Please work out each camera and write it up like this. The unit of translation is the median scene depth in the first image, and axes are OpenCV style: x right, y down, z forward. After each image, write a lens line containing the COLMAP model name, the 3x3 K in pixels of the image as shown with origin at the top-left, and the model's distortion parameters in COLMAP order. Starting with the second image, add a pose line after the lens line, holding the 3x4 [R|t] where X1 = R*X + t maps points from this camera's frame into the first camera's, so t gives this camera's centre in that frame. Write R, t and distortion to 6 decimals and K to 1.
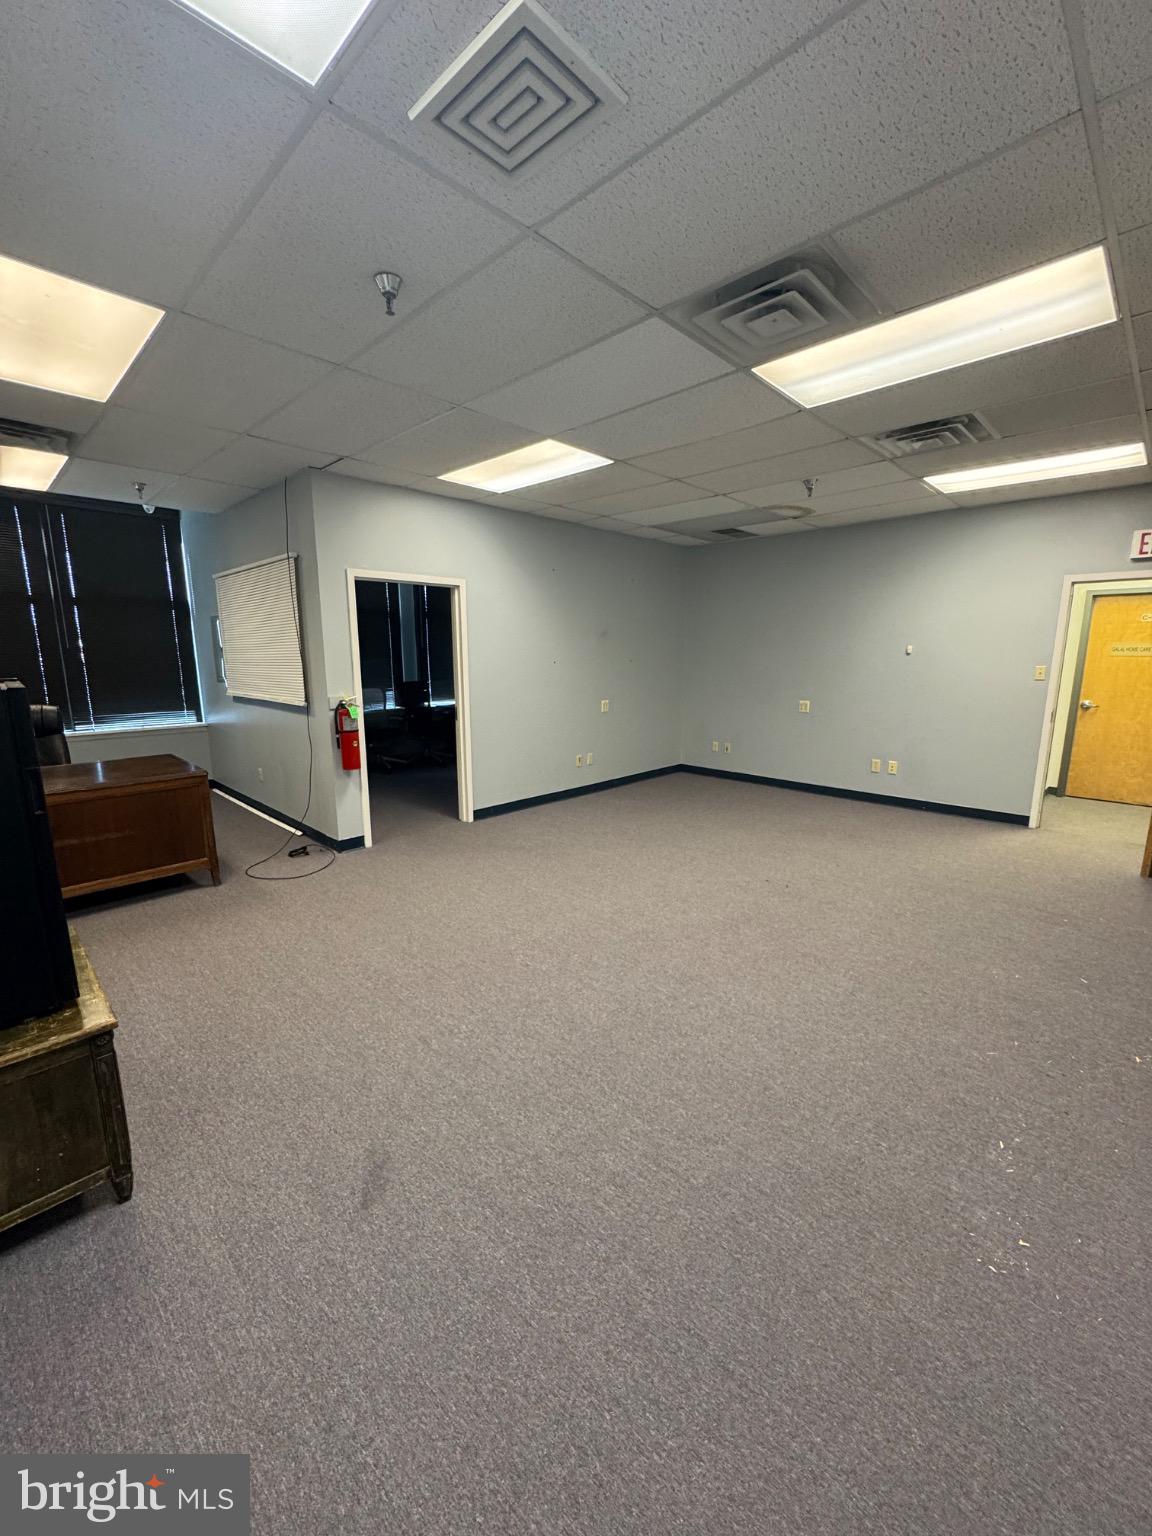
lens RADIAL K [[612.3, 0, 577.7], [0, 612.3, 767.8], [0, 0, 1]] dist [-0.002639, 0.000482]
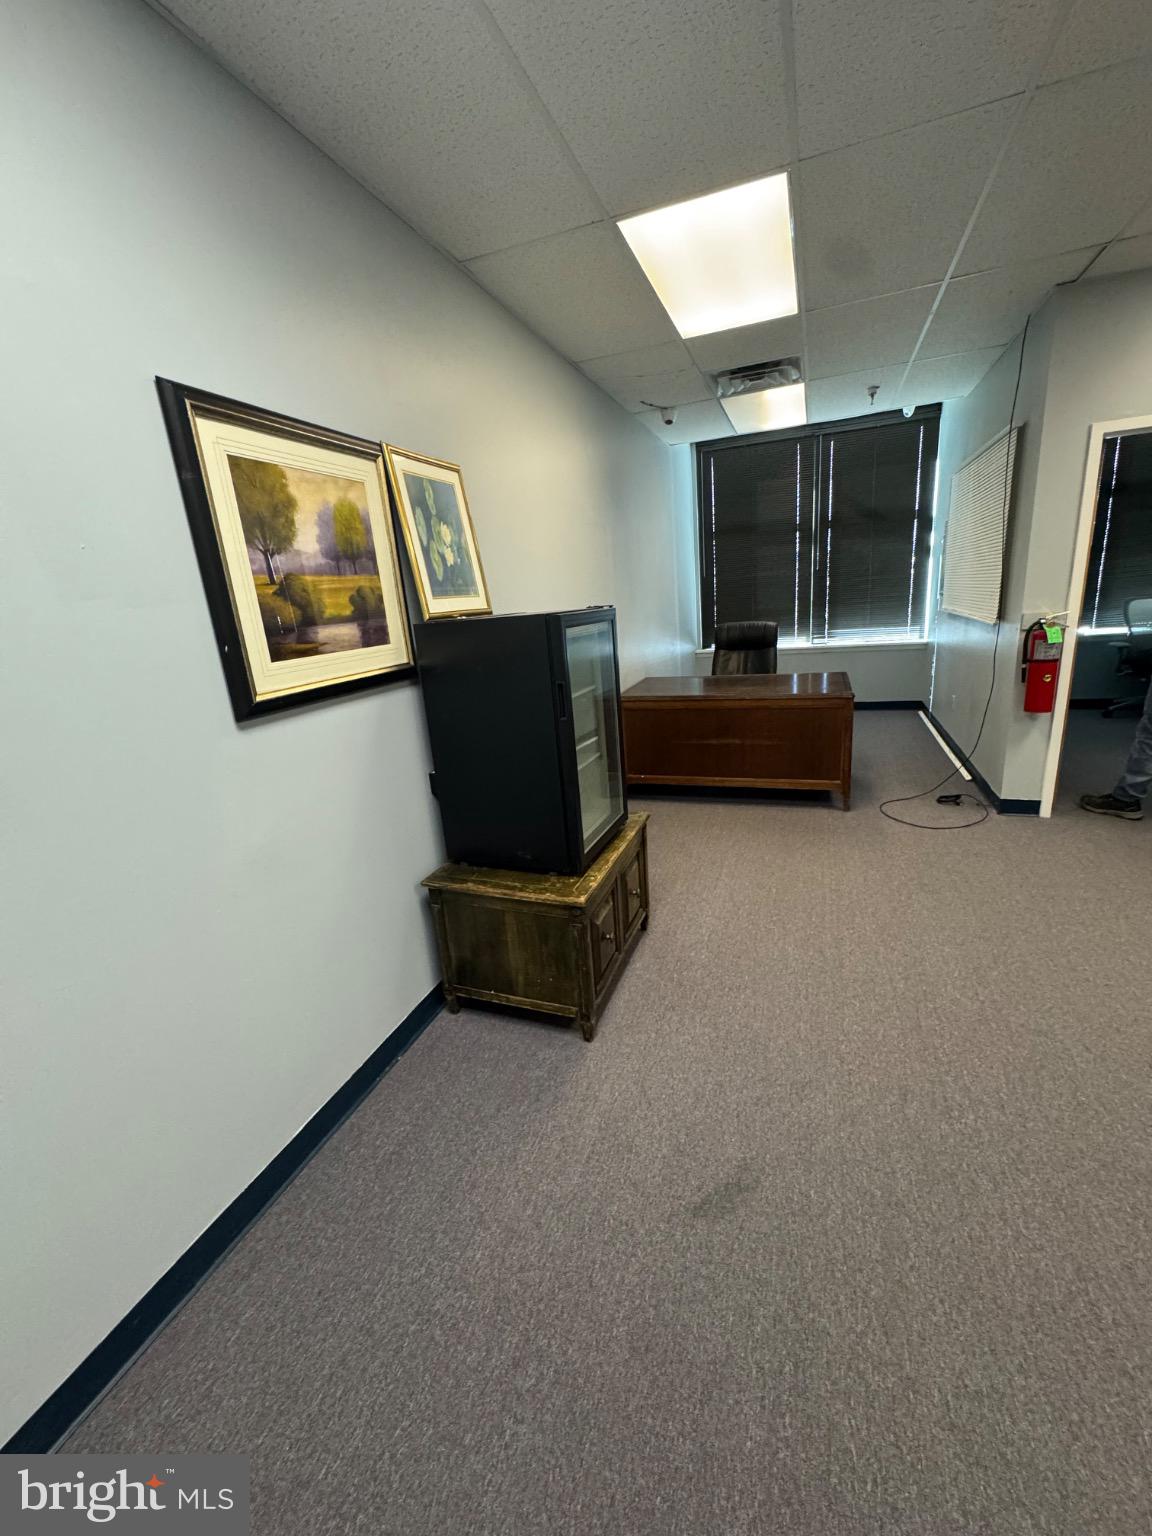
lens RADIAL K [[612.3, 0, 581.4], [0, 612.3, 769.3], [0, 0, 1]] dist [-0.002639, 0.000482]
pose [[0.405647, 0.221036, -0.886901, 0.095924], [-0.094091, 0.975263, 0.200023, -0.029625], [0.909174, 0.002311, 0.416410, 0.200484]]
